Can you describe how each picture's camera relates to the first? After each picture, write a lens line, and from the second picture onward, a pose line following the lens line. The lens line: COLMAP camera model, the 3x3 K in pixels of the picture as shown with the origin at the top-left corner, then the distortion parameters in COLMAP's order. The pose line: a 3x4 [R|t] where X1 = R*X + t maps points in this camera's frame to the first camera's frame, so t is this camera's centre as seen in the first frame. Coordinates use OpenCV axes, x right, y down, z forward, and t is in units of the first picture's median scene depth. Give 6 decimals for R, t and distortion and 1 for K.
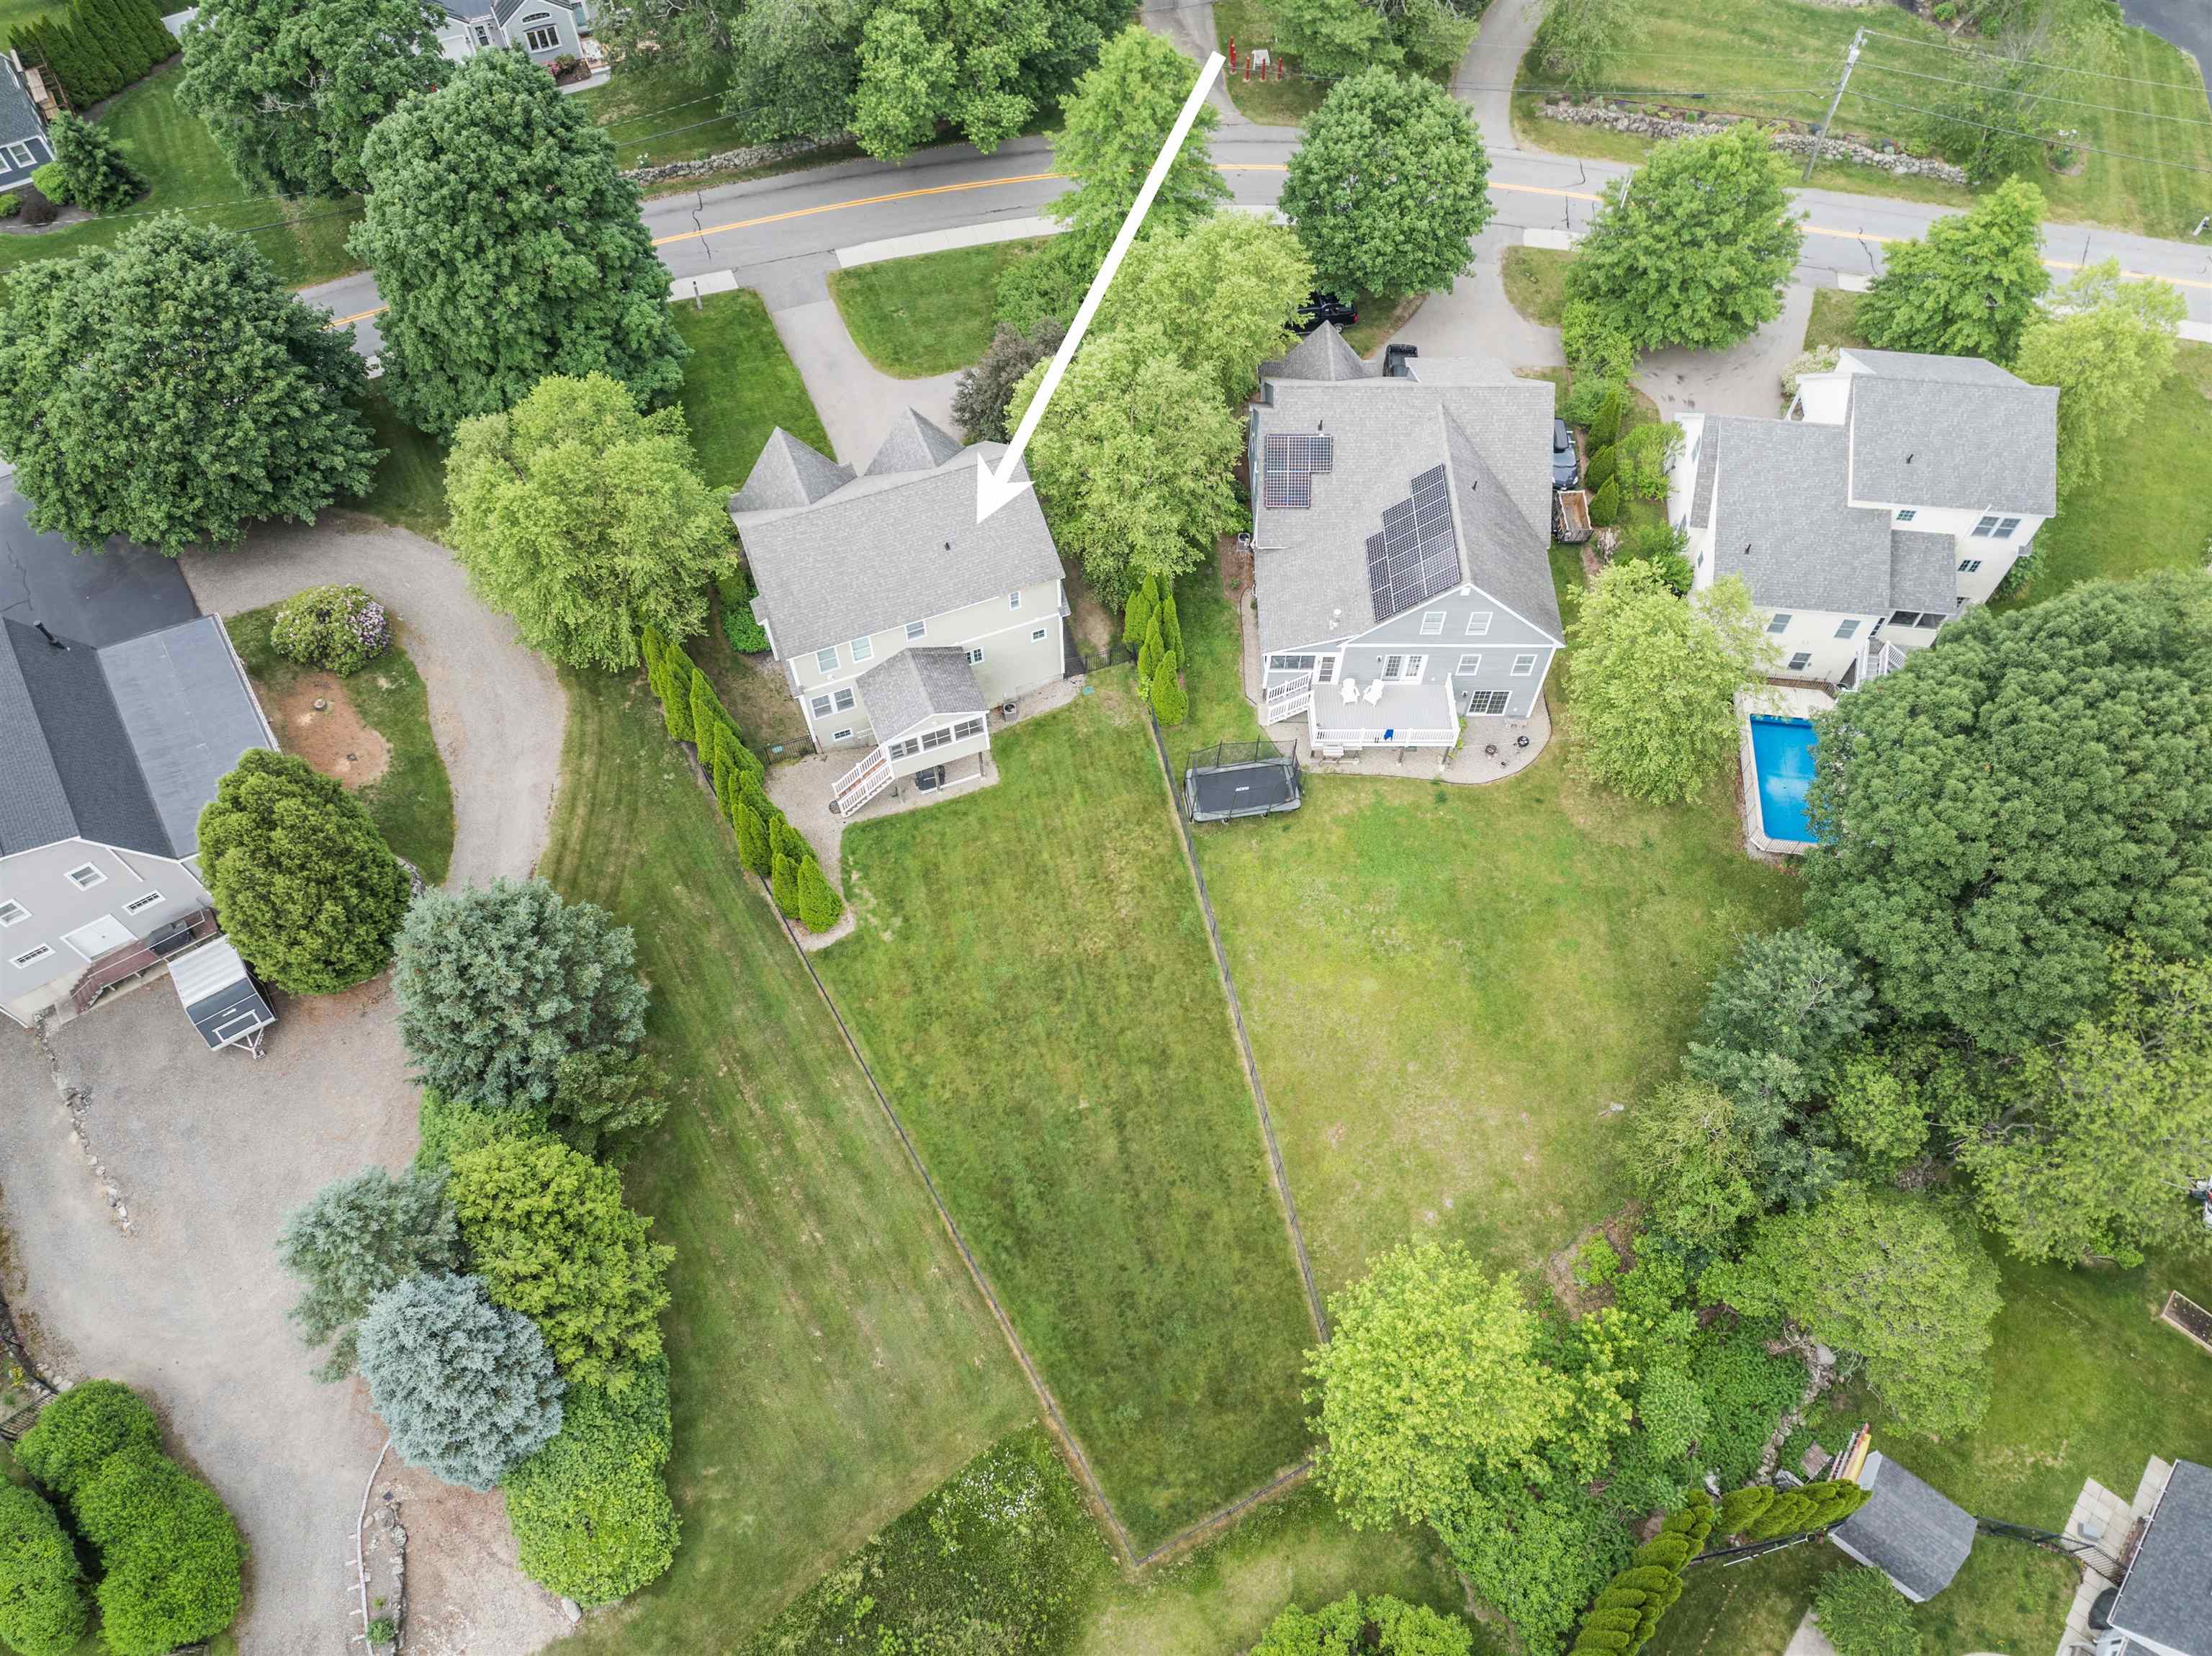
lens RADIAL K [[1553.2, 0, 1117.0], [0, 1553.2, 814.5], [0, 0, 1]] dist [-0.034071, 0.020281]
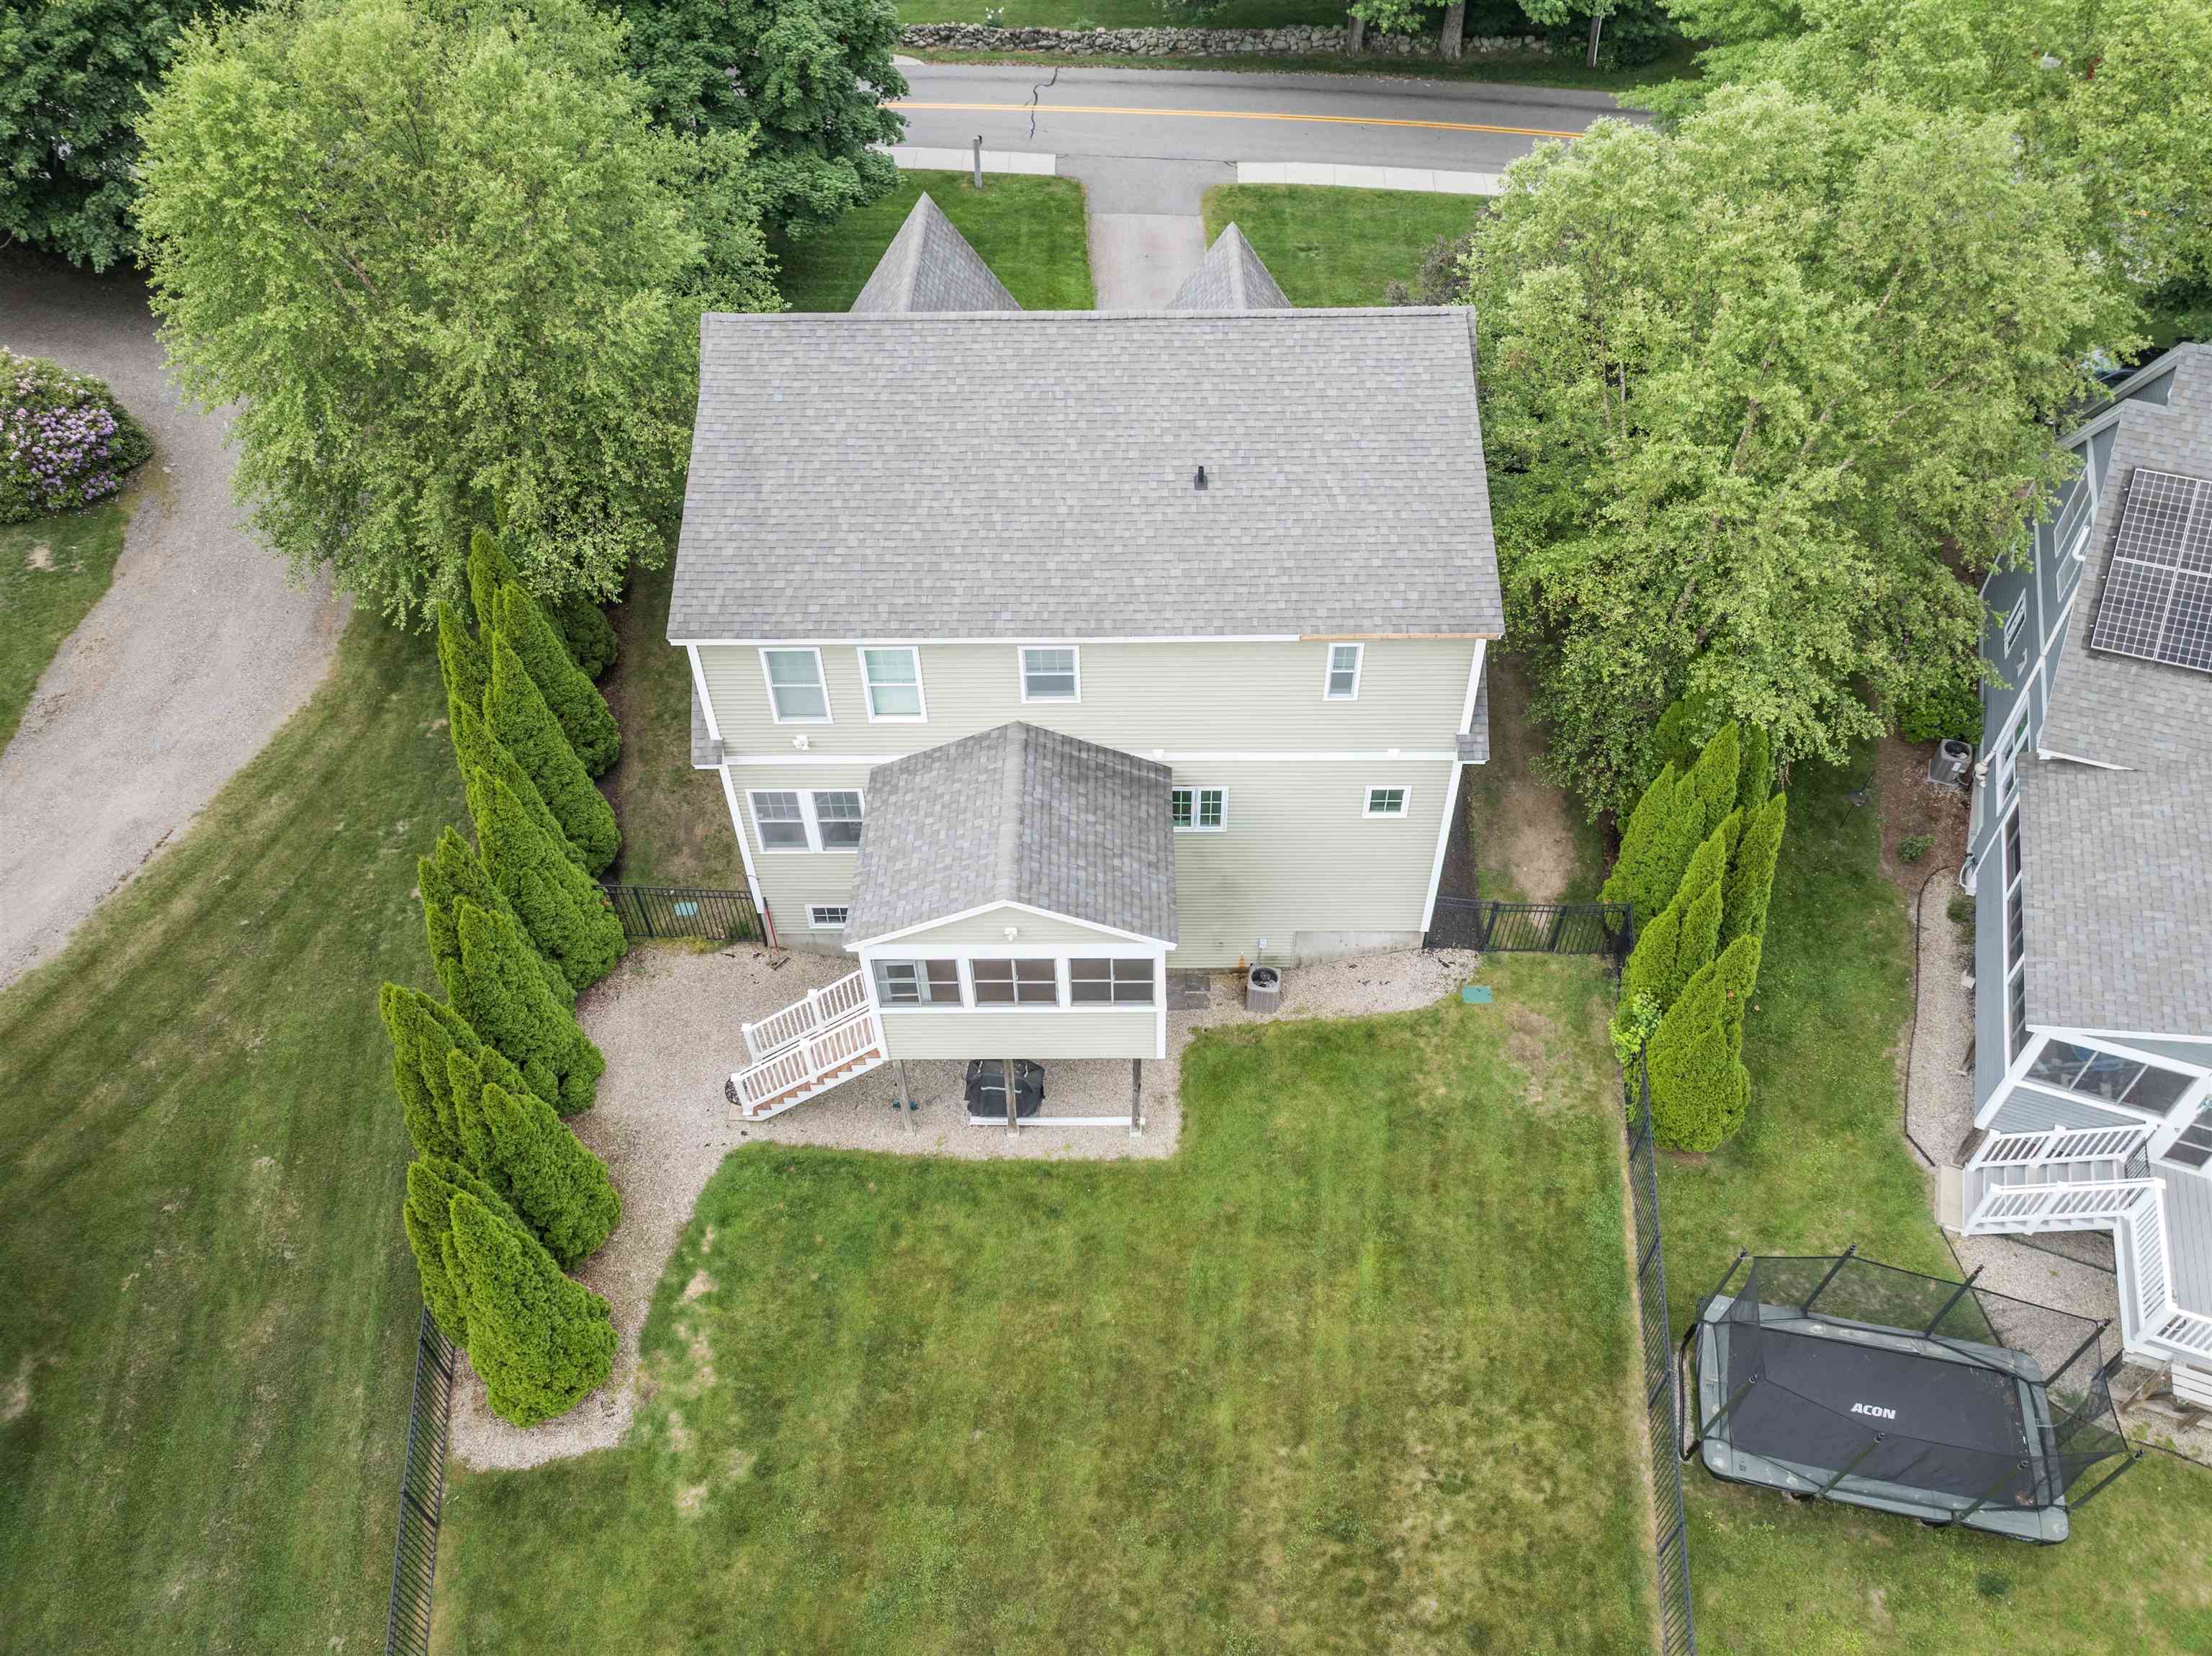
lens RADIAL K [[1553.2, 0, 1117.0], [0, 1553.2, 814.5], [0, 0, 1]] dist [-0.034071, 0.020281]
pose [[0.929418, 0.252134, -0.269464, -0.009742], [-0.305450, 0.935360, -0.178334, -0.027558], [0.207082, 0.248054, 0.946354, 0.637954]]
